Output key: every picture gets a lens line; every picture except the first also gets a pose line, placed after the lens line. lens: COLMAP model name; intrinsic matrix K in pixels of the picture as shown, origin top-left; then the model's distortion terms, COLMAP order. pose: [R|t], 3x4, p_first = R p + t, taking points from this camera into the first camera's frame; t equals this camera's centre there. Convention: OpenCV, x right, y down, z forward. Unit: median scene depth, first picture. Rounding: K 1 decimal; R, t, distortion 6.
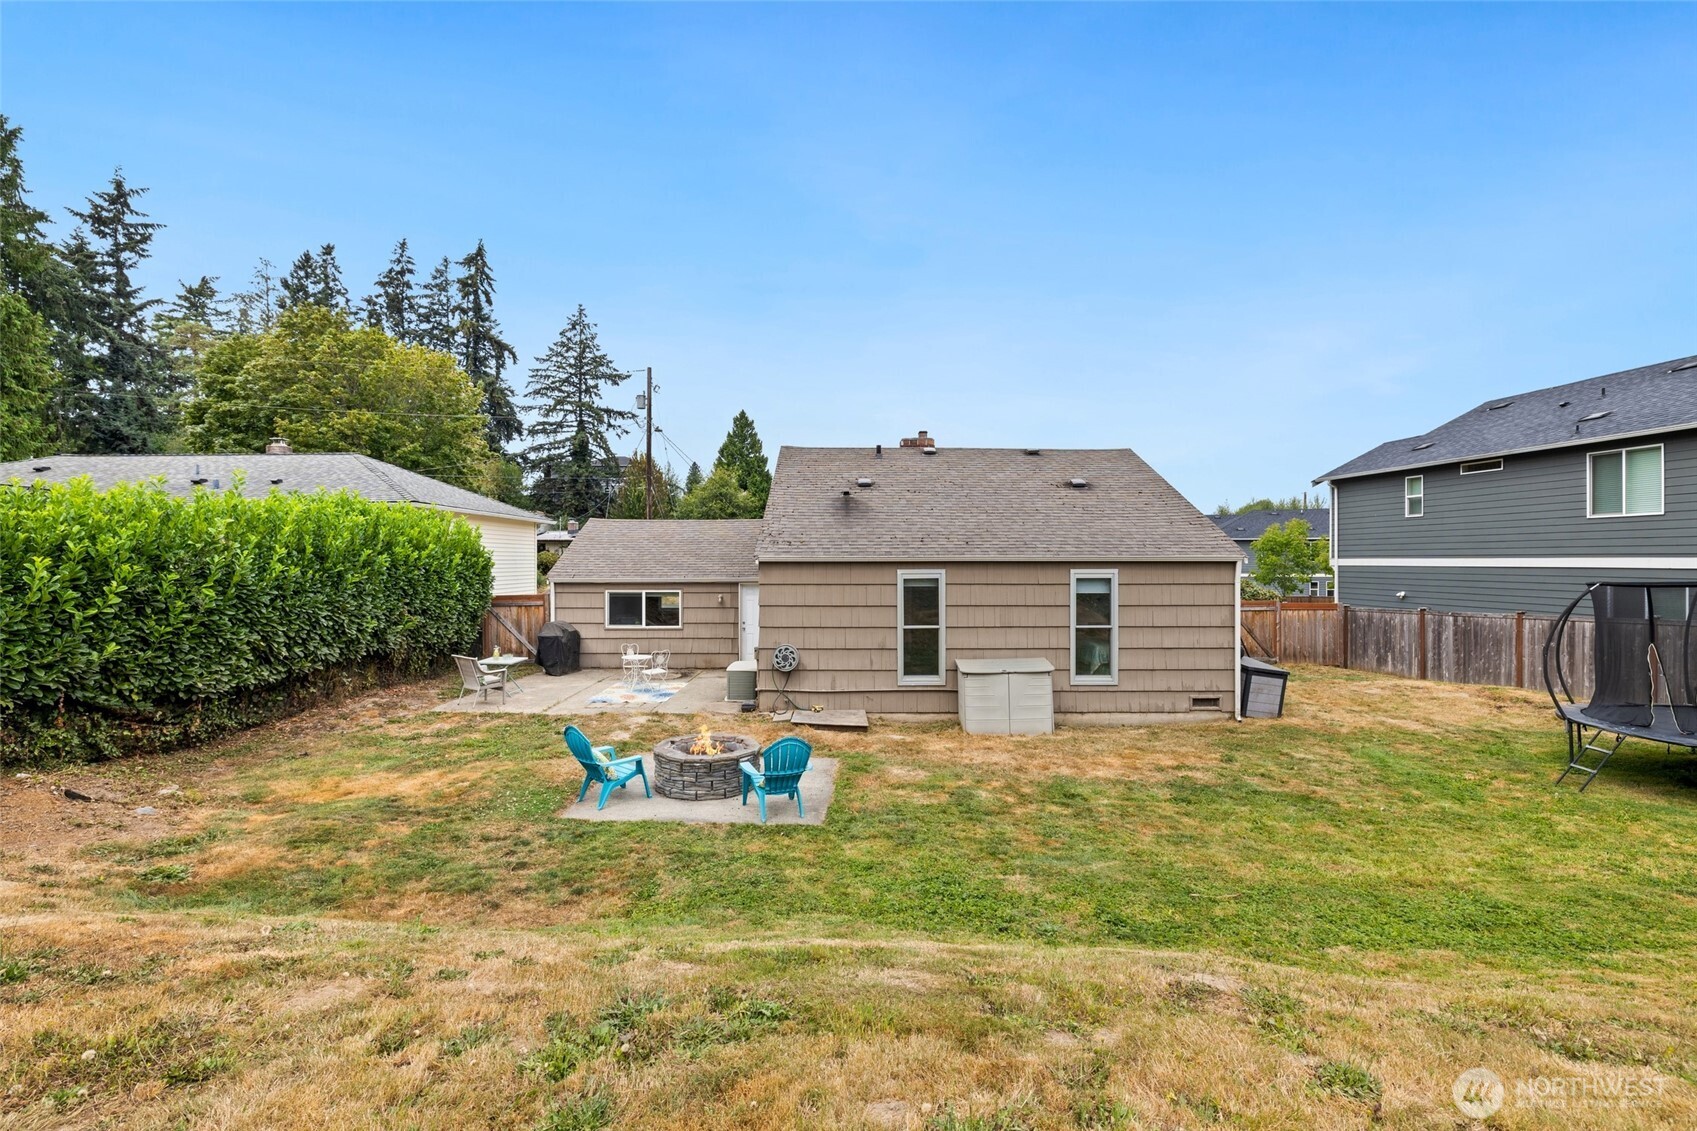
lens RADIAL K [[734.0, 0, 848.5], [0, 734.0, 565.5], [0, 0, 1]] dist [-0.006720, -0.000311]
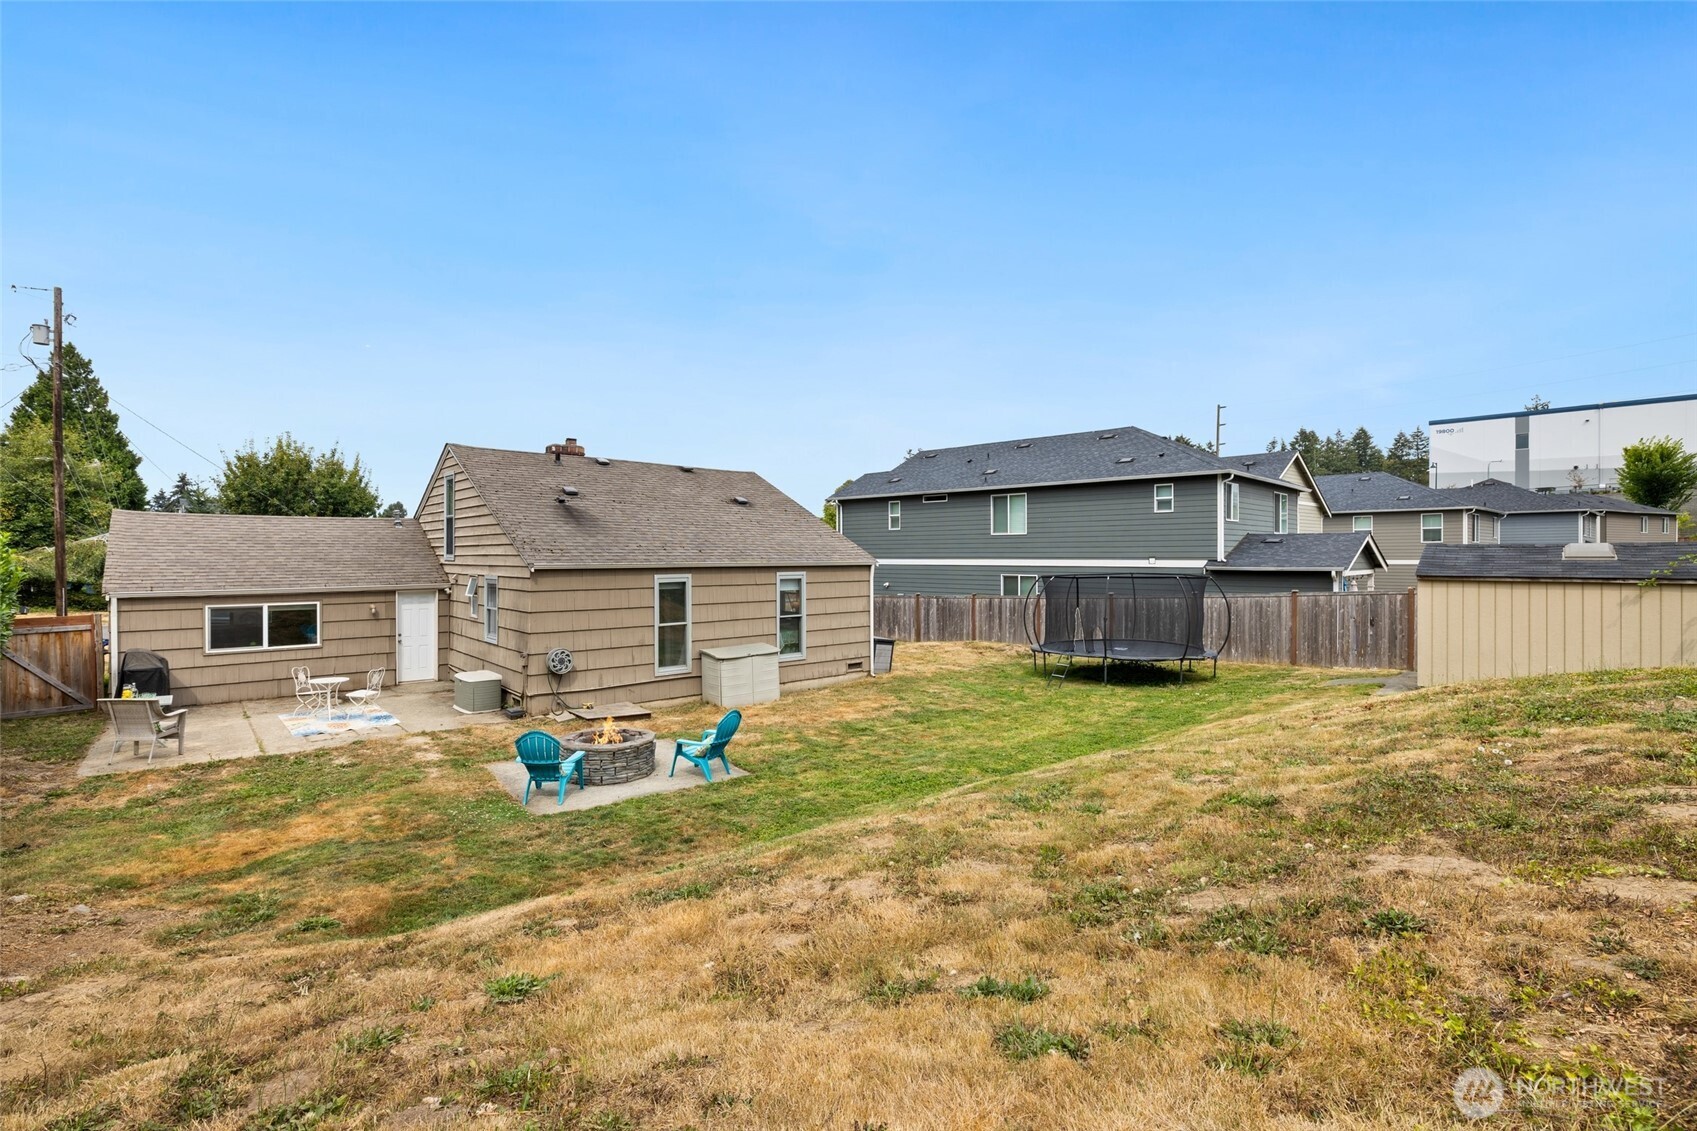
lens RADIAL K [[734.0, 0, 848.5], [0, 734.0, 565.5], [0, 0, 1]] dist [-0.006720, -0.000311]
pose [[0.760256, -0.008387, 0.649569, -0.322039], [0.005282, 0.999963, 0.006729, -0.010826], [-0.649602, -0.001685, 0.760273, -0.043223]]
